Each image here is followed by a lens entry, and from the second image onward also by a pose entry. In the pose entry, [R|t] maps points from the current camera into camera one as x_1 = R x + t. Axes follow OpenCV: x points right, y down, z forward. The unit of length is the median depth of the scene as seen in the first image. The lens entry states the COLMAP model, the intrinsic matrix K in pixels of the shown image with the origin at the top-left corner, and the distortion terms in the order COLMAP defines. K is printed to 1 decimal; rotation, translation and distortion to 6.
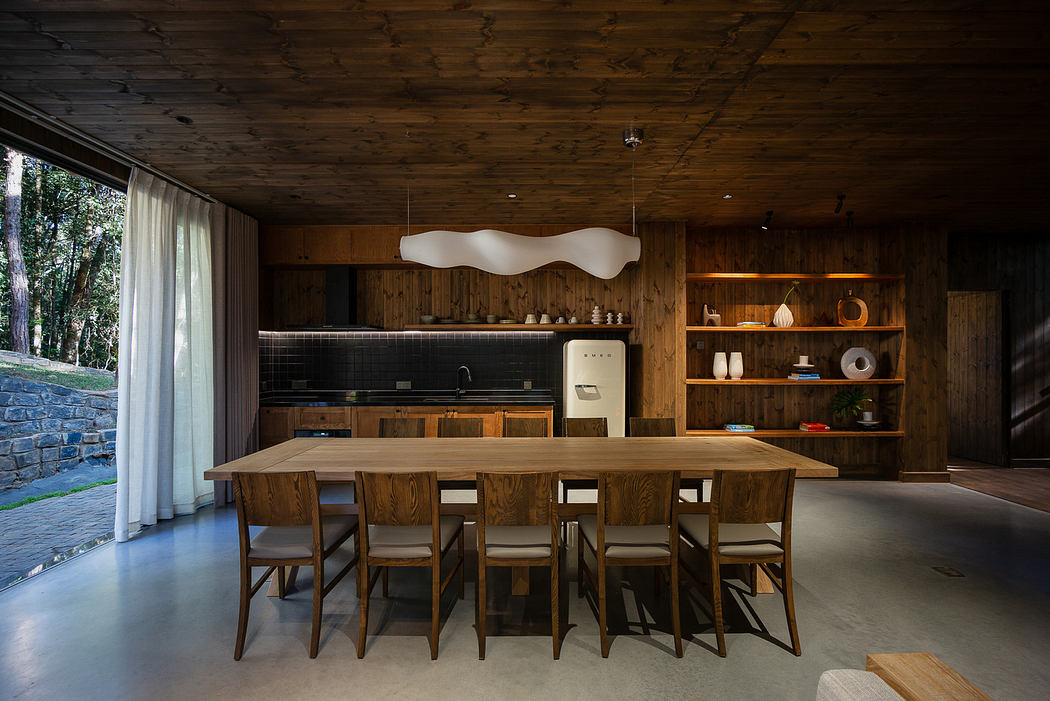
lens RADIAL K [[458.4, 0, 526.5], [0, 458.4, 358.1], [0, 0, 1]] dist [-0.003936, 0.000477]
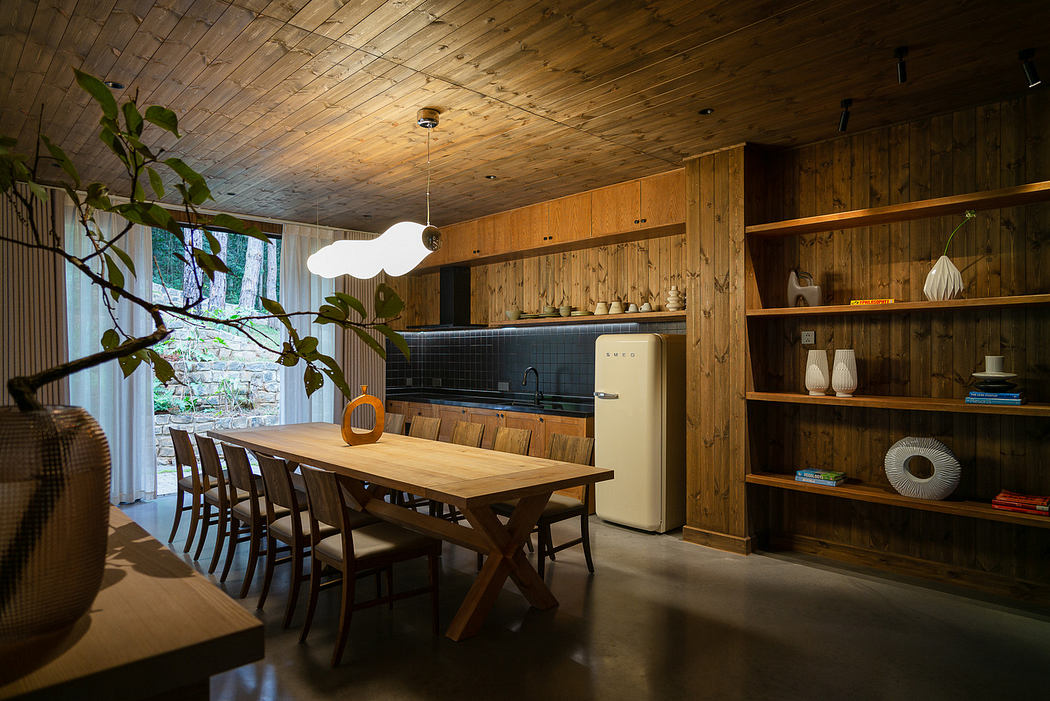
lens RADIAL K [[637.9, 0, 525.1], [0, 637.9, 348.7], [0, 0, 1]] dist [-0.002568, 0.000077]
pose [[0.690658, -0.007280, -0.723145, 0.759082], [-0.000196, 0.999947, -0.010254, -0.005150], [0.723182, 0.007224, 0.690620, 0.157467]]
